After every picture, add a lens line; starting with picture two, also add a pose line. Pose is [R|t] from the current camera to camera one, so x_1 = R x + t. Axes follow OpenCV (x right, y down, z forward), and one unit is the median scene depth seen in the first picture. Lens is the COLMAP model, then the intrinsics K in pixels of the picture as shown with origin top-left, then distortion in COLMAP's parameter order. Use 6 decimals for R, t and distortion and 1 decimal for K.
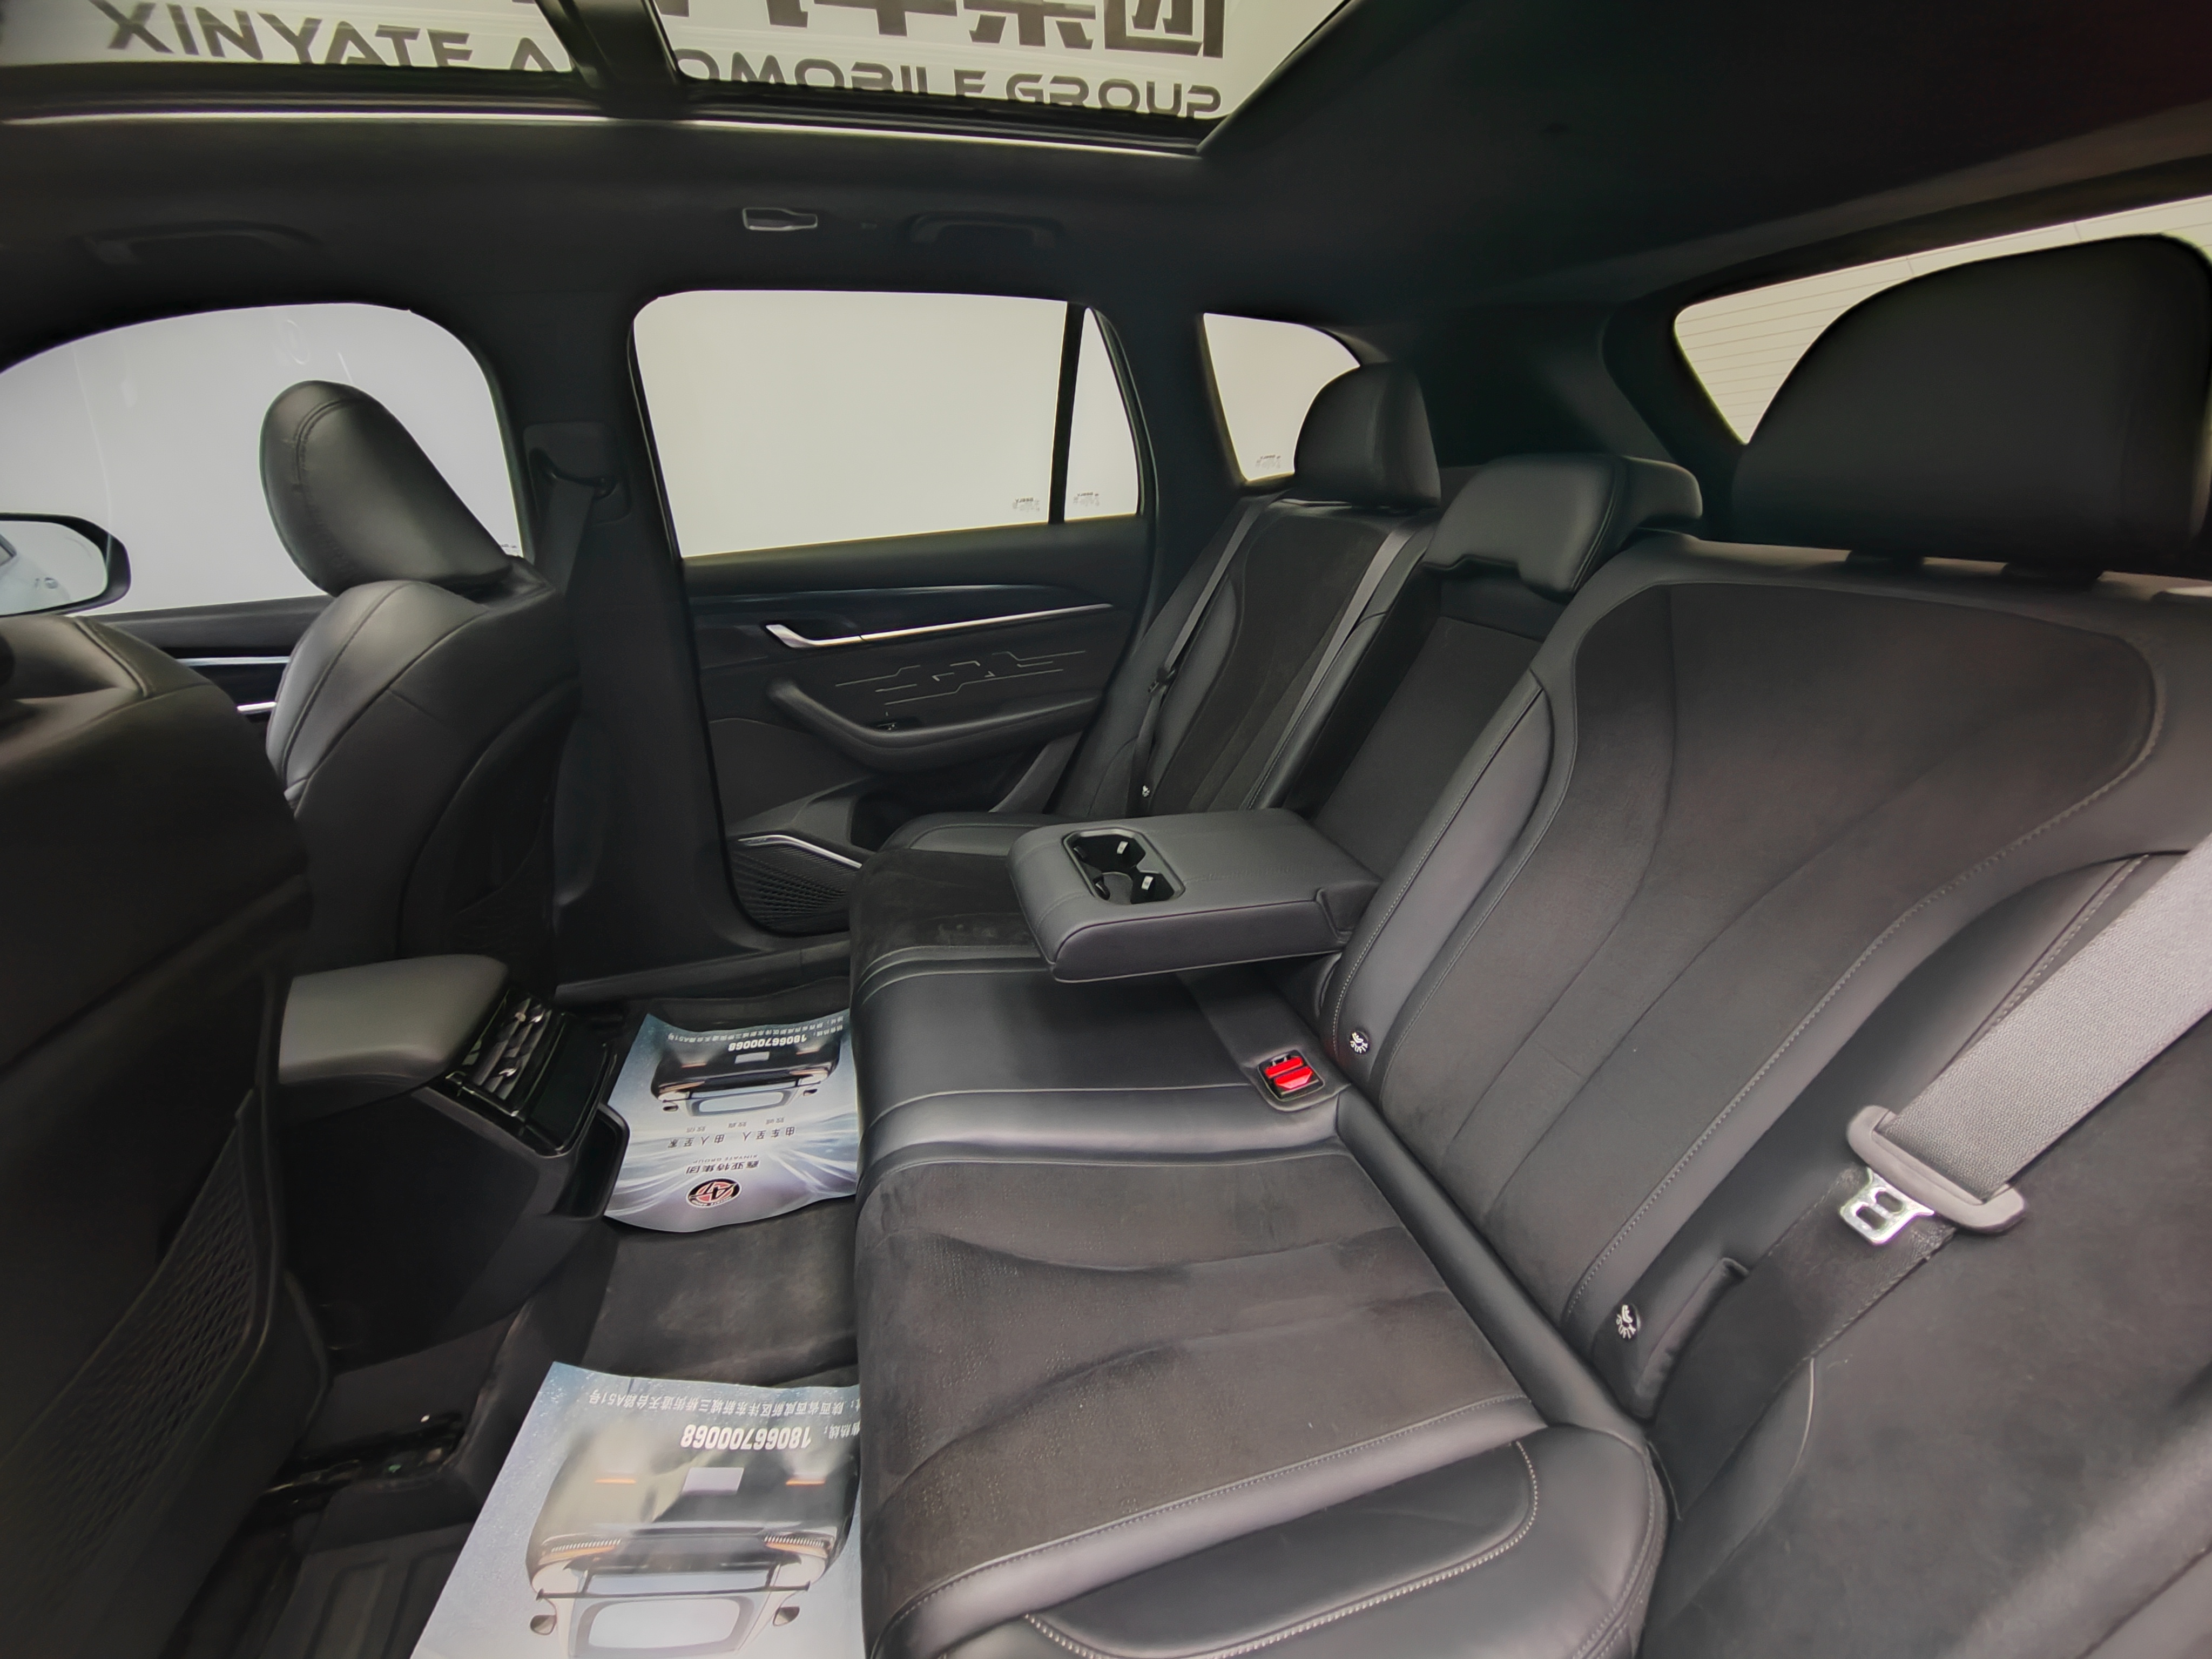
lens RADIAL K [[815.8, 0, 1072.9], [0, 815.8, 813.4], [0, 0, 1]] dist [0.009579, 0.000026]
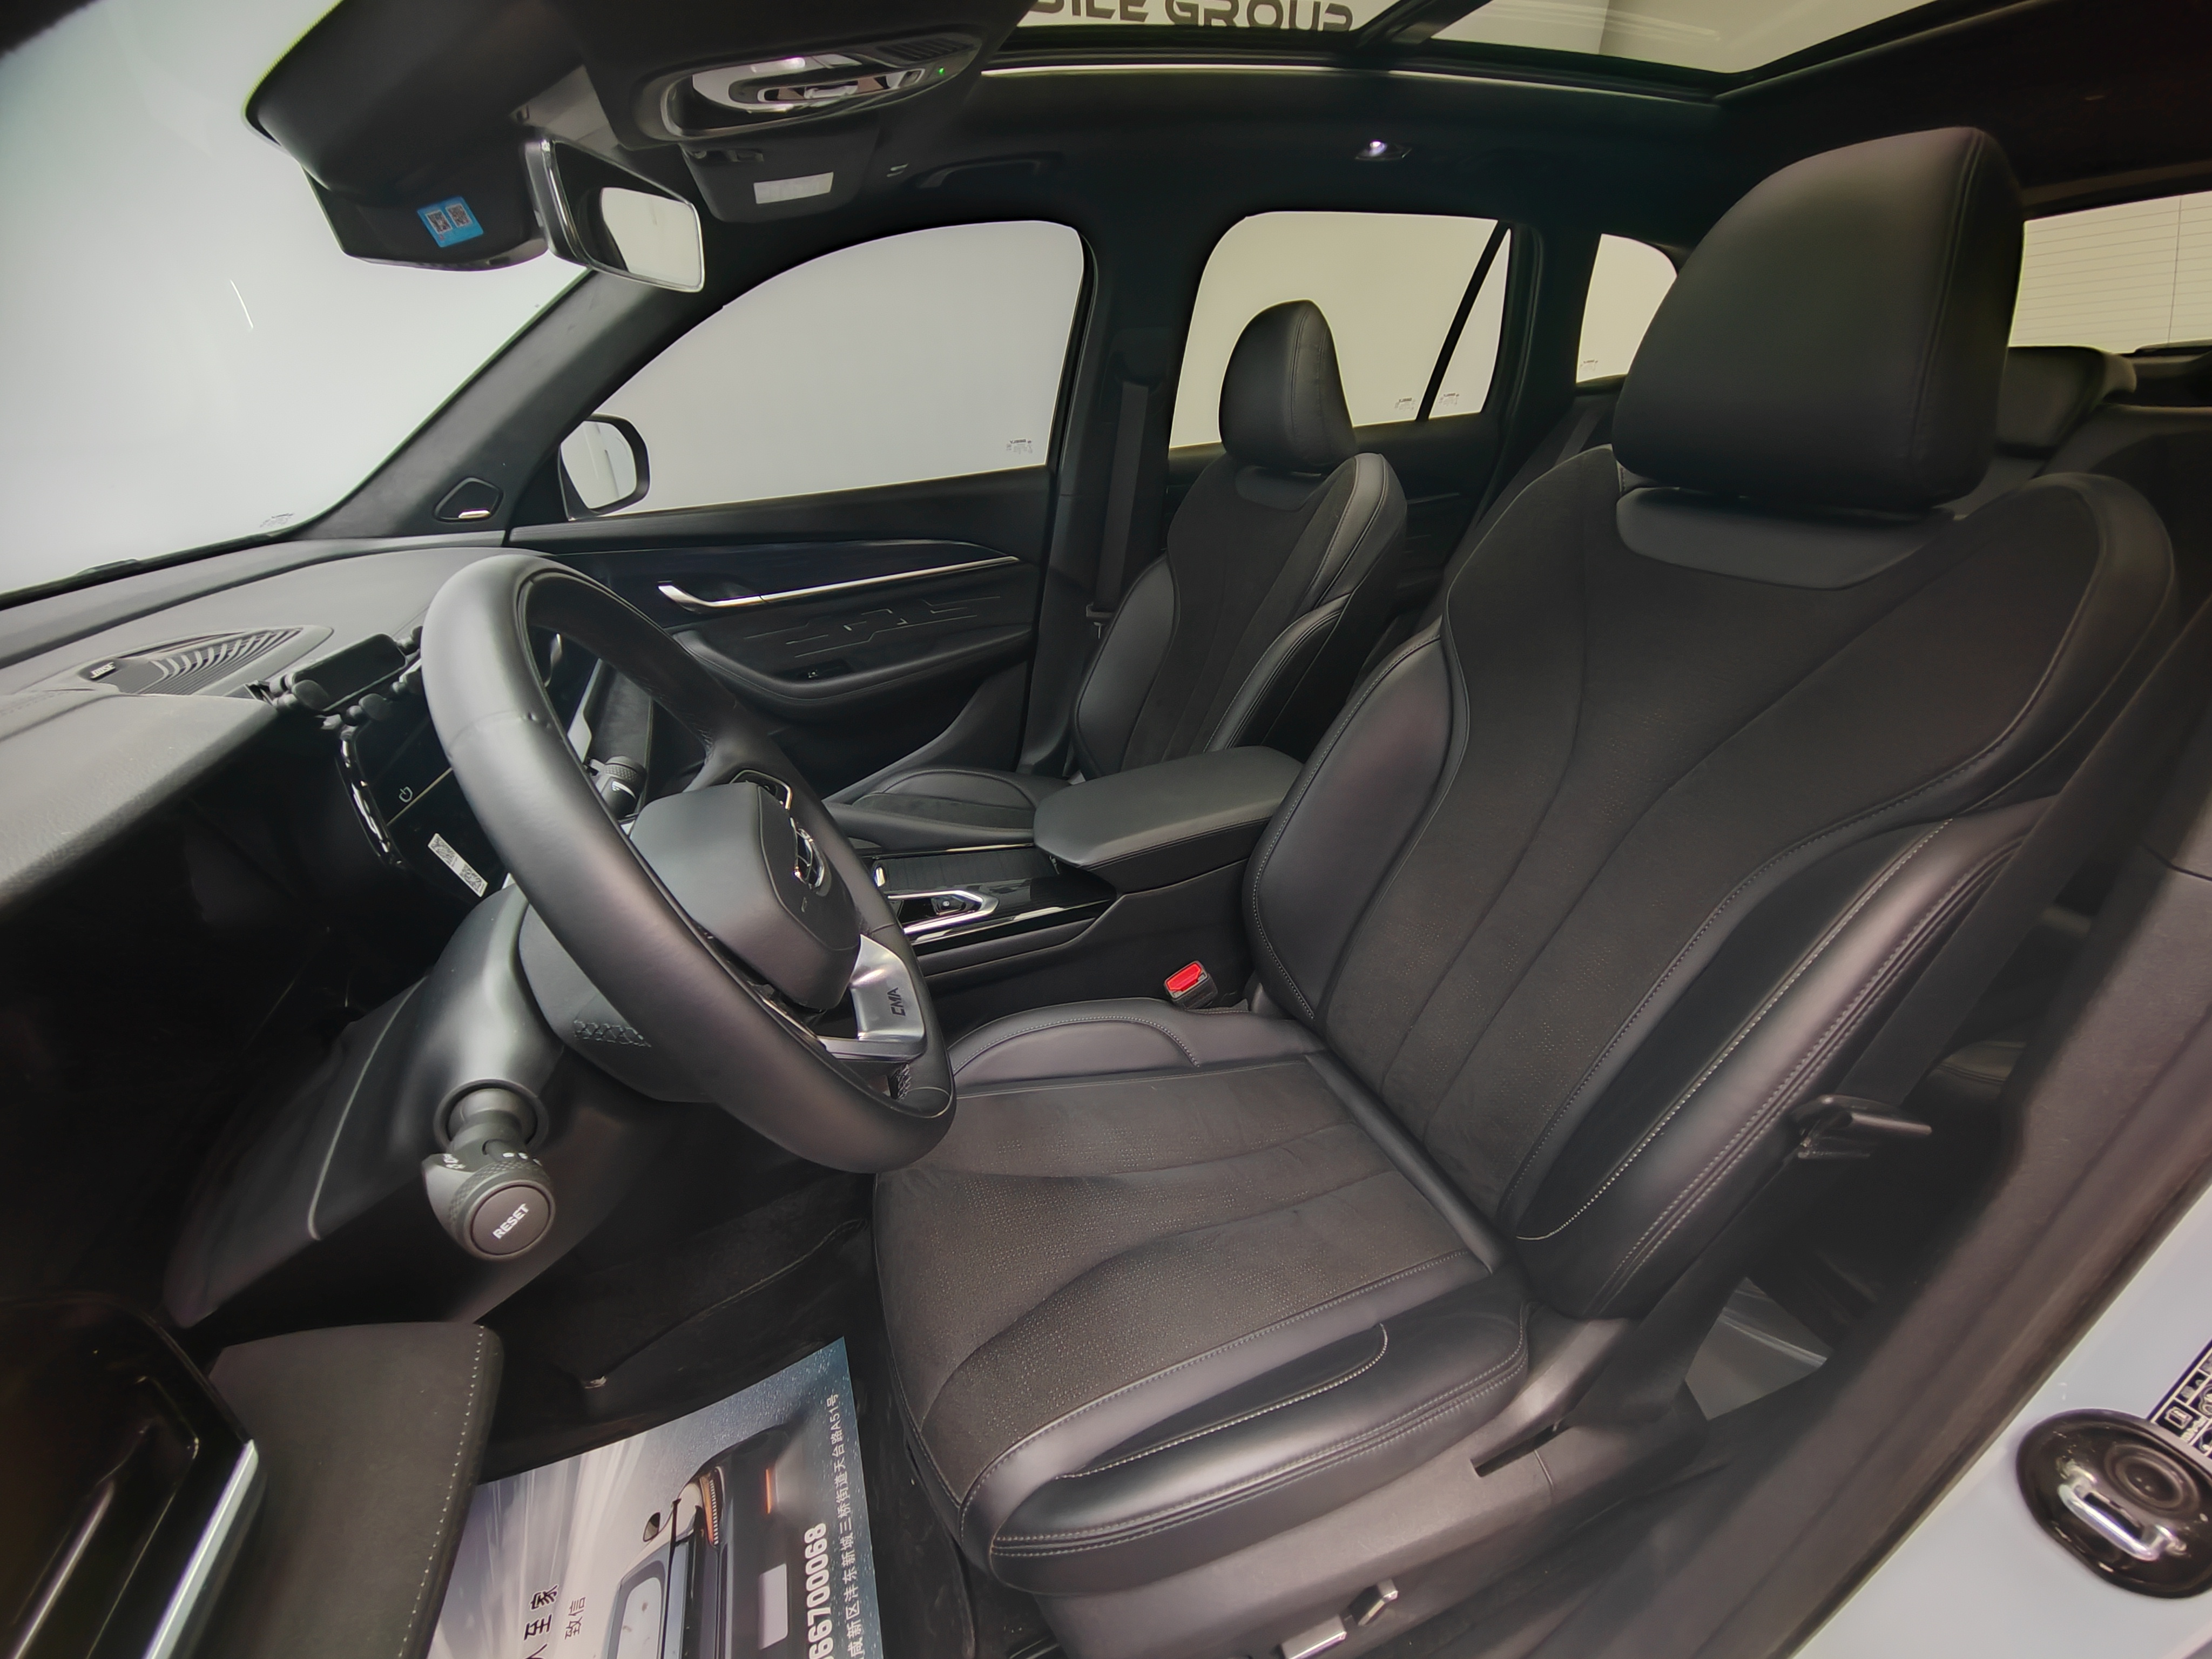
lens RADIAL K [[815.8, 0, 1072.9], [0, 815.8, 813.4], [0, 0, 1]] dist [0.009579, 0.000026]
pose [[0.995444, -0.046059, 0.083487, -0.643223], [0.040146, 0.996655, 0.071181, 0.103001], [-0.086486, -0.067505, 0.993963, -0.163878]]
